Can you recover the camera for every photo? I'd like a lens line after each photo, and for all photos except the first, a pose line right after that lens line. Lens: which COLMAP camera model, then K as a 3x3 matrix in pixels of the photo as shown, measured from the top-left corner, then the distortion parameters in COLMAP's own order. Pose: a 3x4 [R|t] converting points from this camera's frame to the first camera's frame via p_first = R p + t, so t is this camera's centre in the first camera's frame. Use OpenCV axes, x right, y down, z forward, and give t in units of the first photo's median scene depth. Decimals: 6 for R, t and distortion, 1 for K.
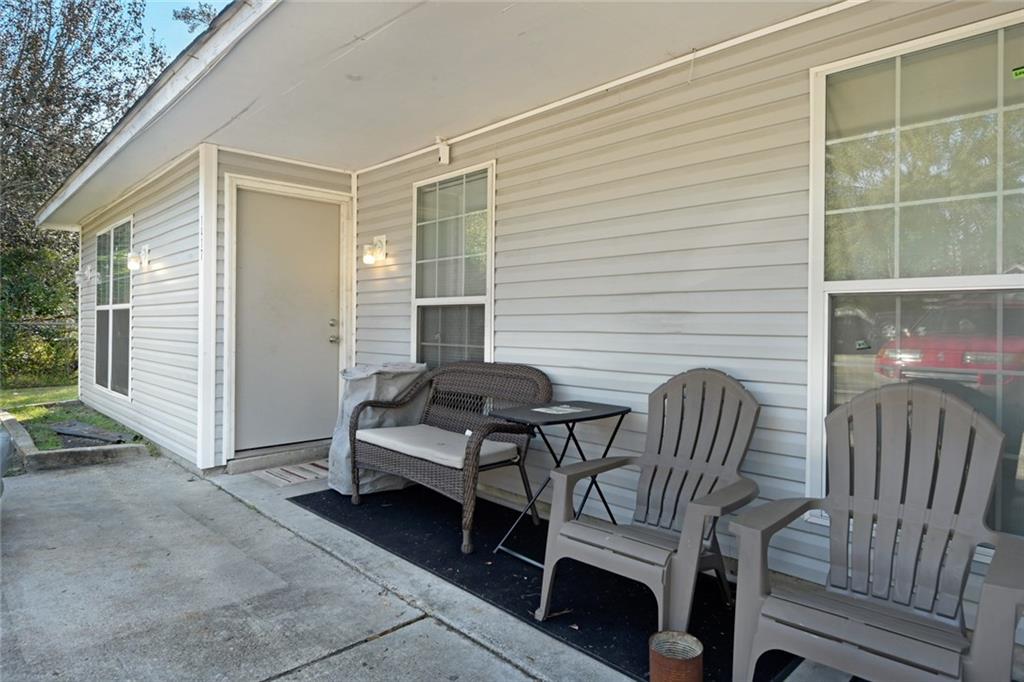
lens RADIAL K [[625.7, 0, 496.6], [0, 625.7, 328.6], [0, 0, 1]] dist [-0.007441, 0.000787]
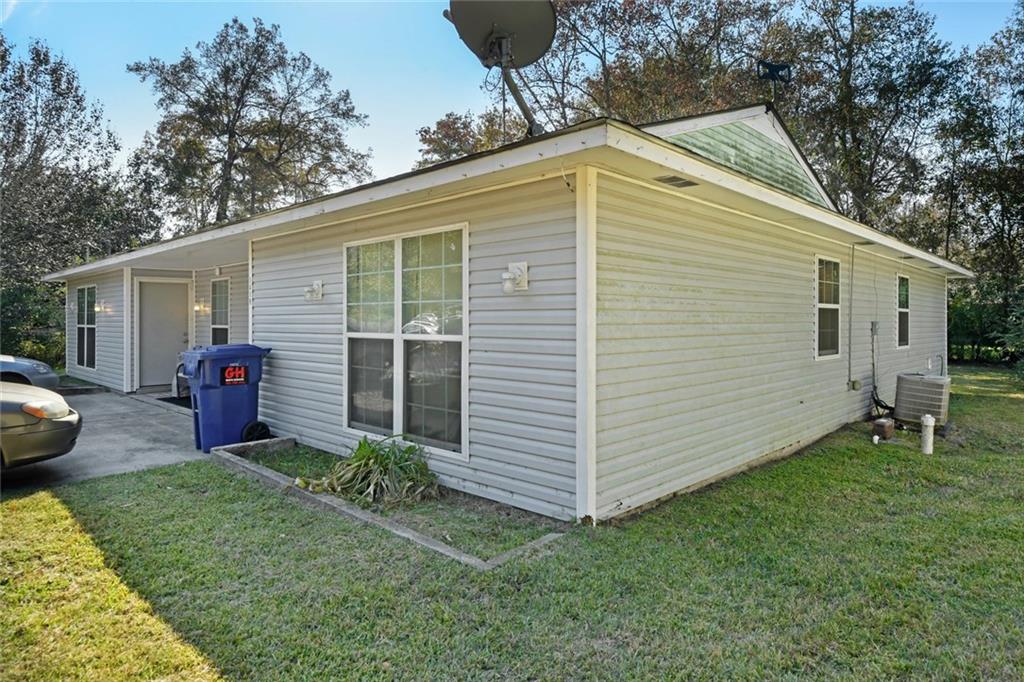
lens RADIAL K [[625.7, 0, 501.1], [0, 625.7, 332.0], [0, 0, 1]] dist [-0.007441, 0.000787]
pose [[0.998634, -0.006100, 0.051885, 1.042349], [0.005873, 0.999972, 0.004541, -0.028424], [-0.051911, -0.004231, 0.998643, -1.825441]]
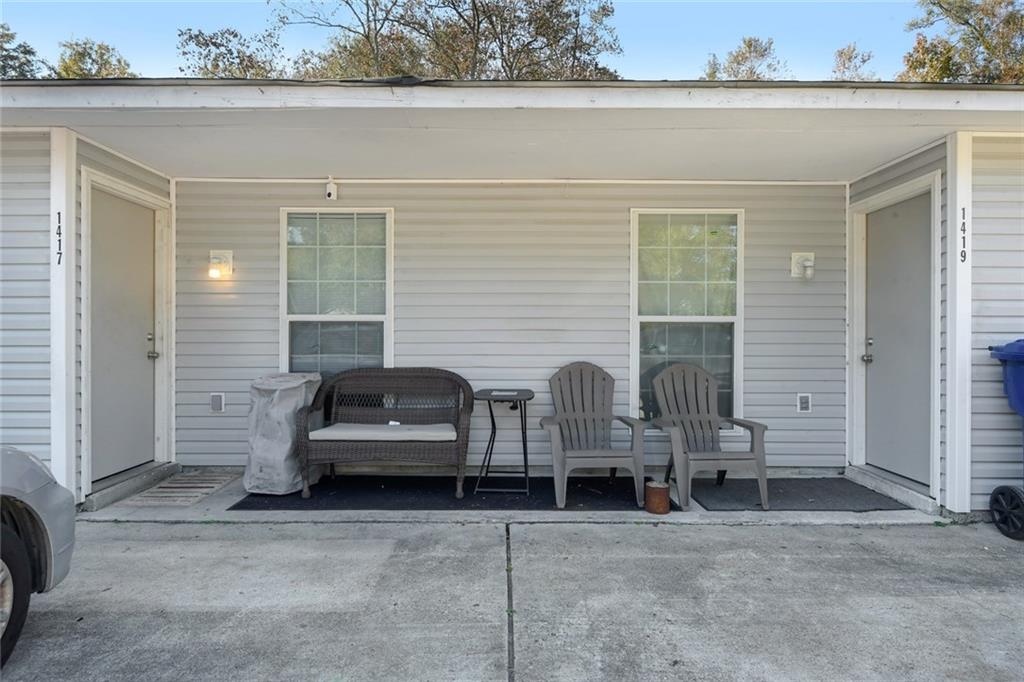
lens RADIAL K [[625.7, 0, 550.5], [0, 625.7, 342.3], [0, 0, 1]] dist [-0.007441, 0.000787]
pose [[0.659120, -0.020910, 0.751747, -0.735623], [0.007221, 0.999743, 0.021478, -0.021993], [-0.752003, -0.008728, 0.659102, -0.076422]]
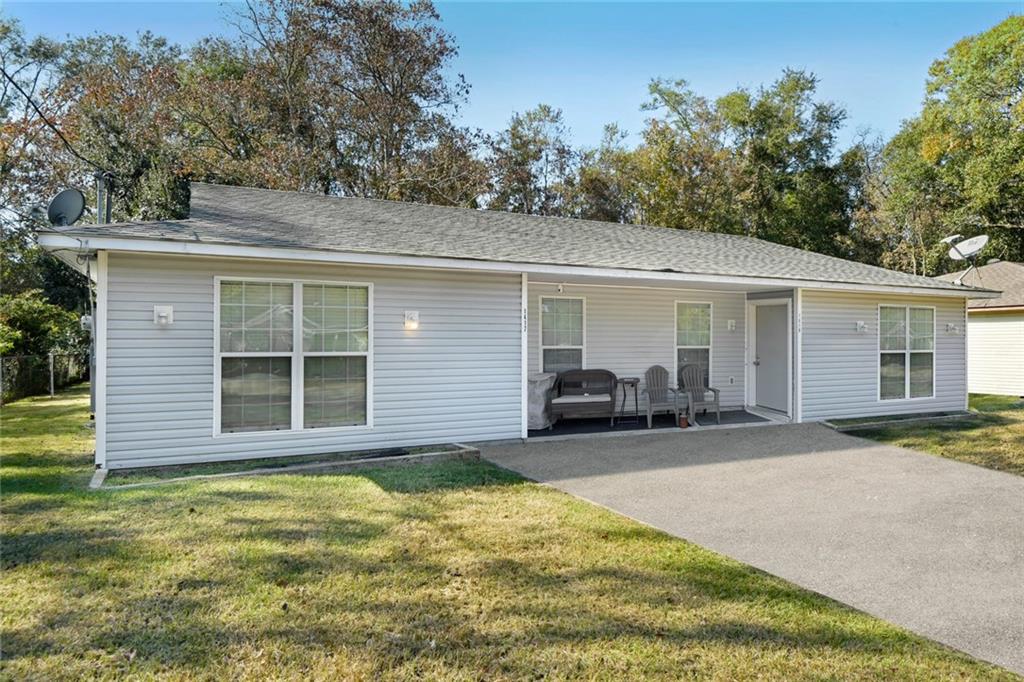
lens RADIAL K [[627.2, 0, 515.0], [0, 627.2, 339.8], [0, 0, 1]] dist [0.023714, 0.005962]
pose [[0.303625, -0.031534, 0.952270, -2.738185], [-0.006910, 0.999353, 0.035297, -0.173878], [-0.952767, -0.017297, 0.303210, 0.439964]]
